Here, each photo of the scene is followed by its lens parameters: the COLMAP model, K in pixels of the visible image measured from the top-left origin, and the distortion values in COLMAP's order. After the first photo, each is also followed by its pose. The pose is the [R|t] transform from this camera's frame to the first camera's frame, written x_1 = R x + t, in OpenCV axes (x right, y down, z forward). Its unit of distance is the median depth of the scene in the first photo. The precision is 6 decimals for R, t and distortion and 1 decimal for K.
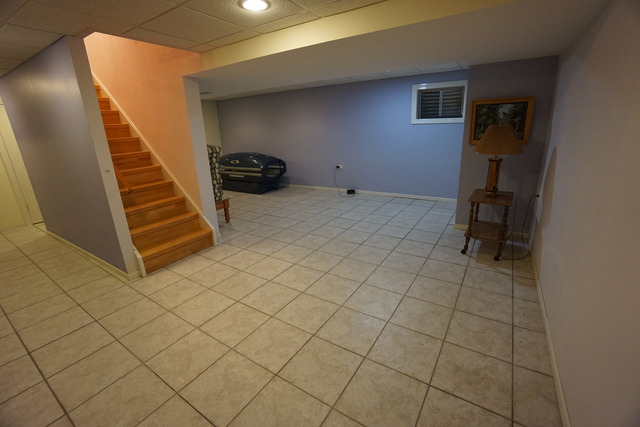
lens RADIAL K [[280.4, 0, 321.9], [0, 280.4, 212.9], [0, 0, 1]] dist [-0.041663, 0.000349]
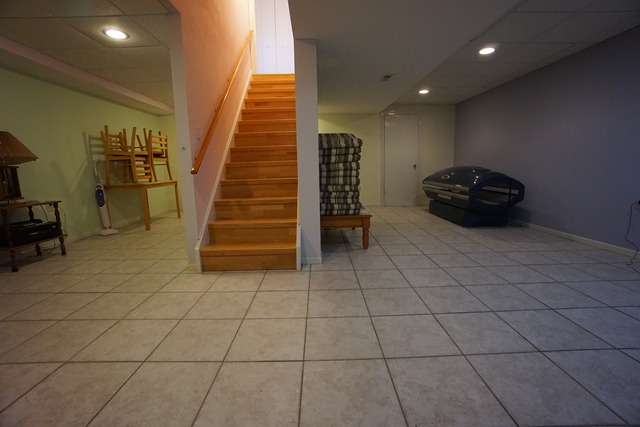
lens RADIAL K [[280.4, 0, 320.9], [0, 280.4, 216.2], [0, 0, 1]] dist [-0.041663, 0.000349]
pose [[0.559939, 0.181976, -0.808303, 0.186655], [-0.248870, 0.967472, 0.045409, -0.057288], [0.790274, 0.175736, 0.587013, 0.544049]]
